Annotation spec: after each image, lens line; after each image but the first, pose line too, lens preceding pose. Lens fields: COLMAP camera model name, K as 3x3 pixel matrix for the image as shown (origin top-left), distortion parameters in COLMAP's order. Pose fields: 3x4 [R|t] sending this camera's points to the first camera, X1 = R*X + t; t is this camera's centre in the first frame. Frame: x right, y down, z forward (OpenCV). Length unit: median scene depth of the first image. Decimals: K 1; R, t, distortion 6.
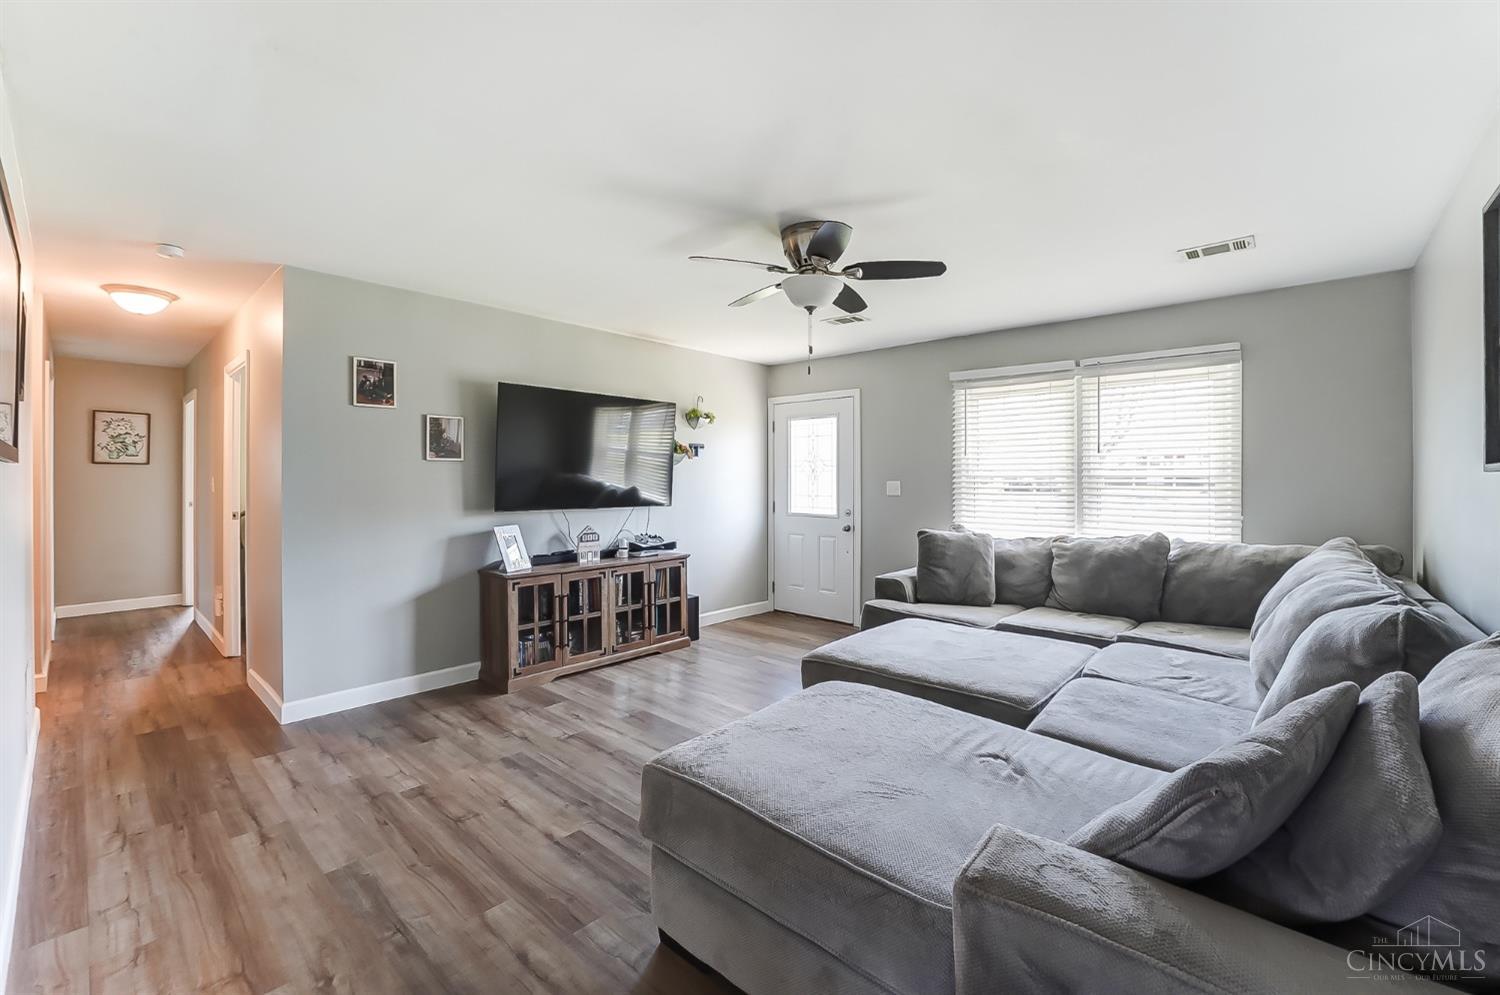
lens RADIAL K [[621.2, 0, 751.6], [0, 621.2, 489.9], [0, 0, 1]] dist [-0.022579, 0.000029]
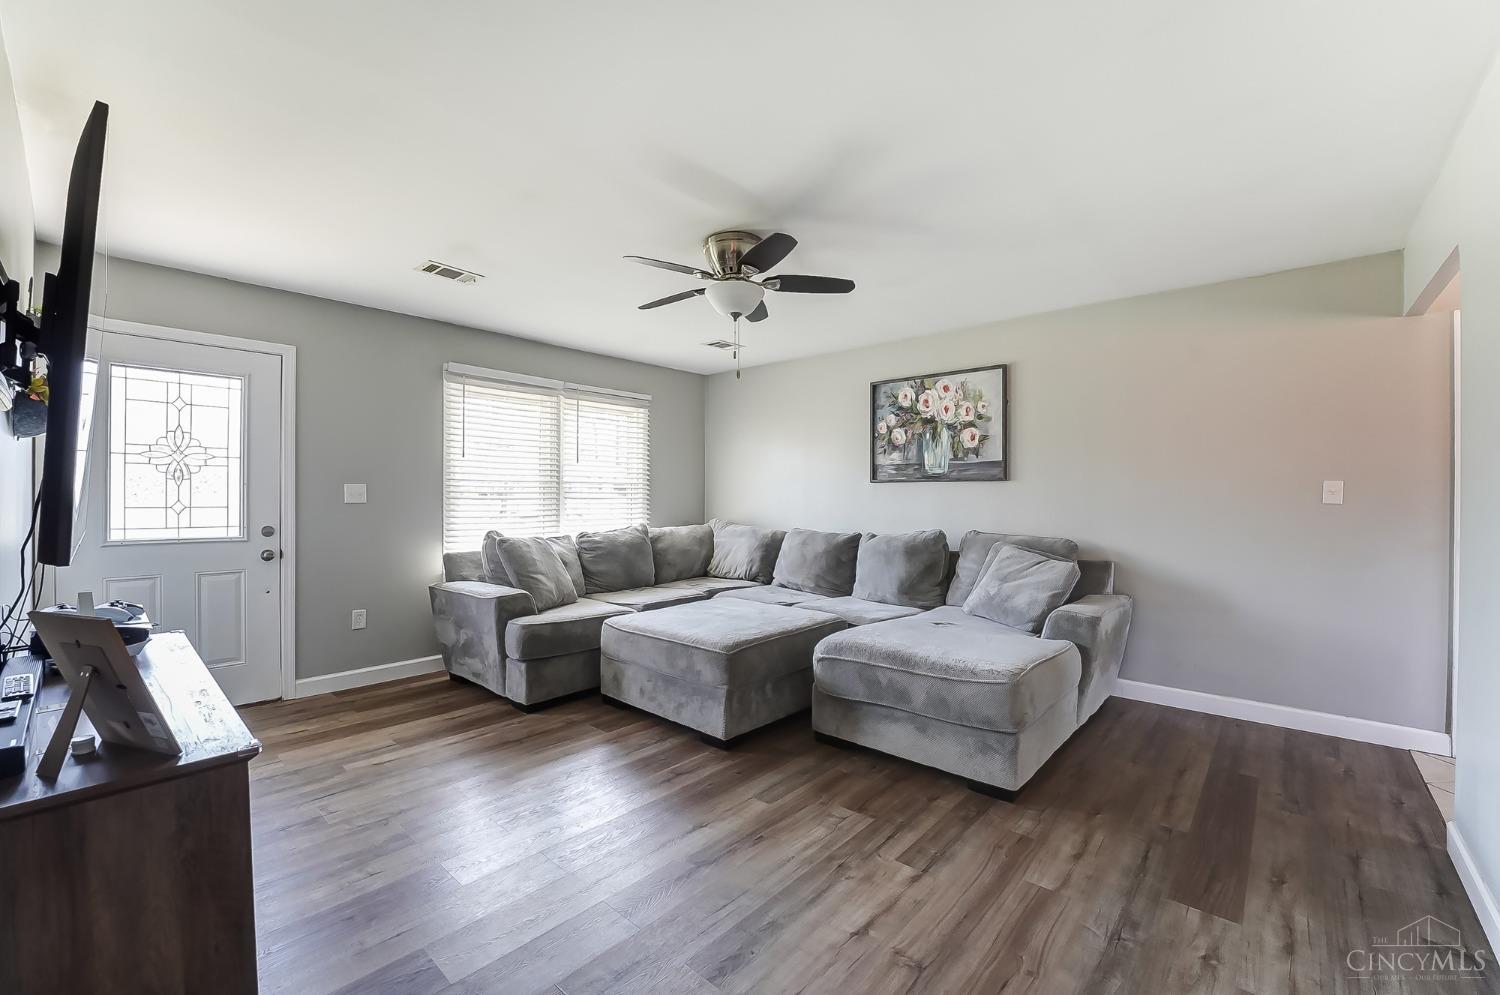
lens RADIAL K [[621.2, 0, 751.6], [0, 621.2, 489.9], [0, 0, 1]] dist [-0.022579, 0.000029]
pose [[-0.005219, 0.011076, 0.999925, -0.991734], [0.016483, 0.999804, -0.010988, 0.017802], [-0.999851, 0.016425, -0.005401, 1.014661]]
